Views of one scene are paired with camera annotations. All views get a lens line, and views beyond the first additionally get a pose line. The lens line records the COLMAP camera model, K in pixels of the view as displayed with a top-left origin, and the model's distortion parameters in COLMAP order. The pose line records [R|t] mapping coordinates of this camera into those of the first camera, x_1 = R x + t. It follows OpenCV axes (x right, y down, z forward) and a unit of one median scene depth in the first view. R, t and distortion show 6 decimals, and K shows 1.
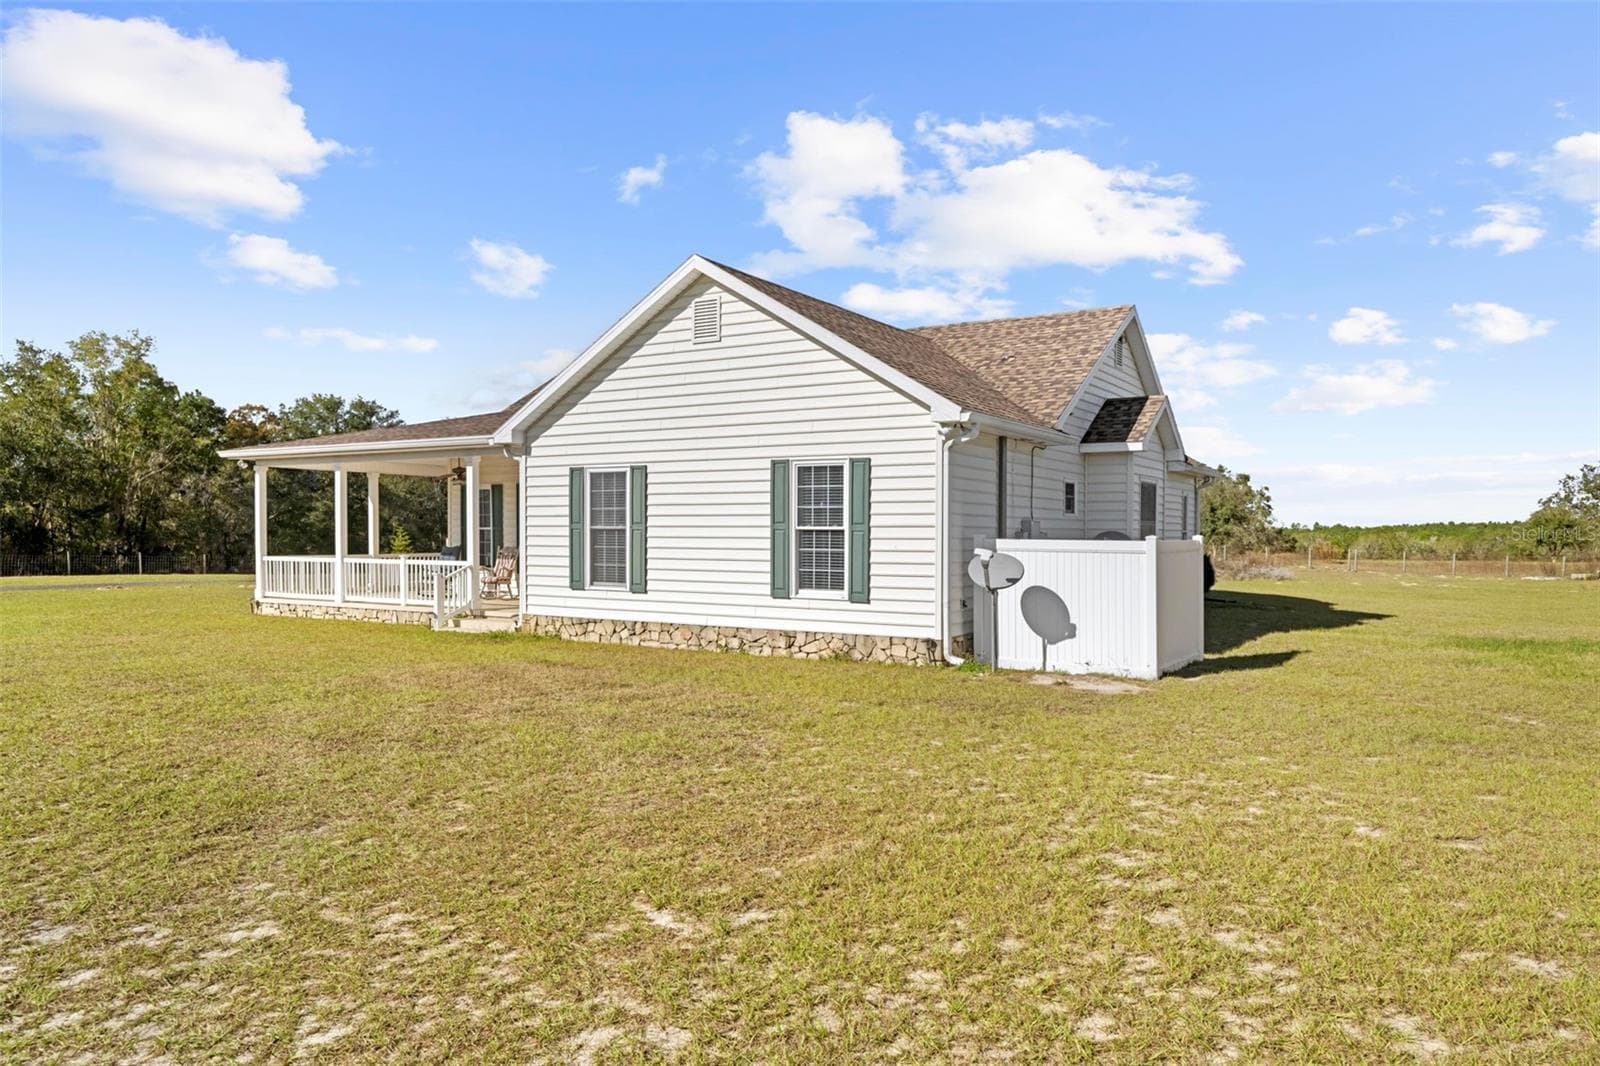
lens RADIAL K [[1063.2, 0, 799.2], [0, 1063.2, 540.0], [0, 0, 1]] dist [-0.002980, -0.002197]
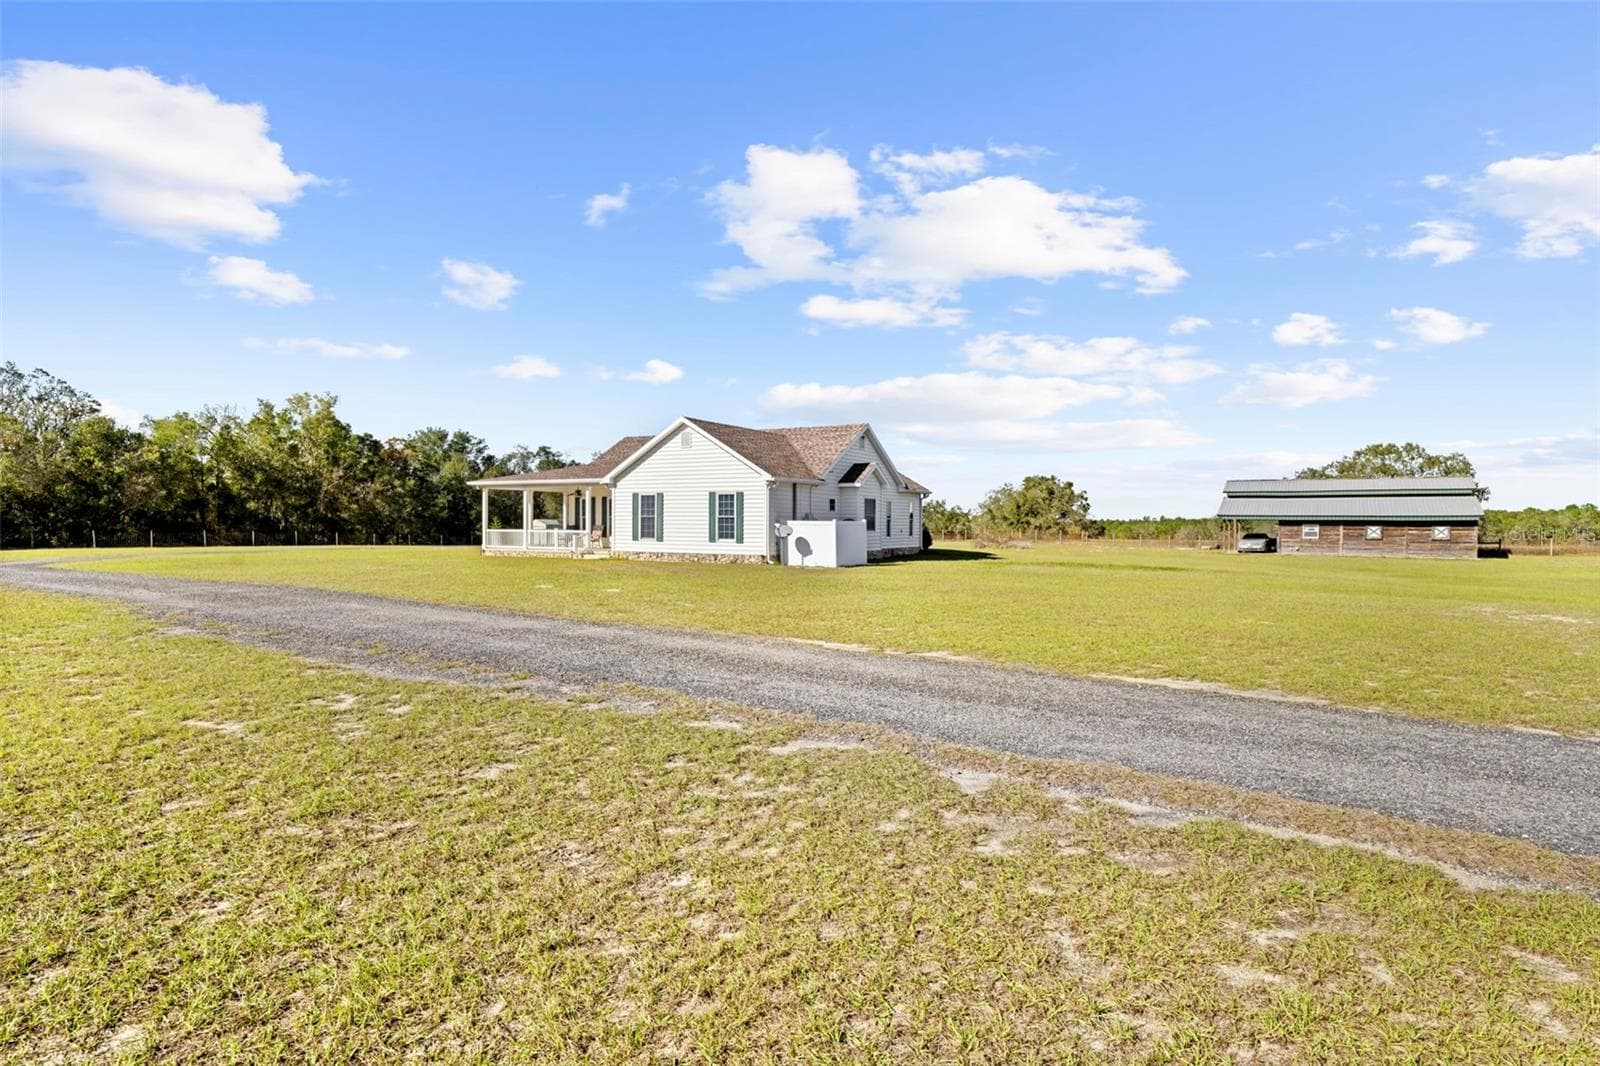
lens RADIAL K [[882.2, 0, 799.4], [0, 882.2, 526.0], [0, 0, 1]] dist [-0.000741, 0.001146]
pose [[0.999575, 0.001859, 0.029085, 0.118937], [-0.001746, 0.999991, -0.003894, 0.018051], [-0.029092, 0.003842, 0.999569, -1.087432]]
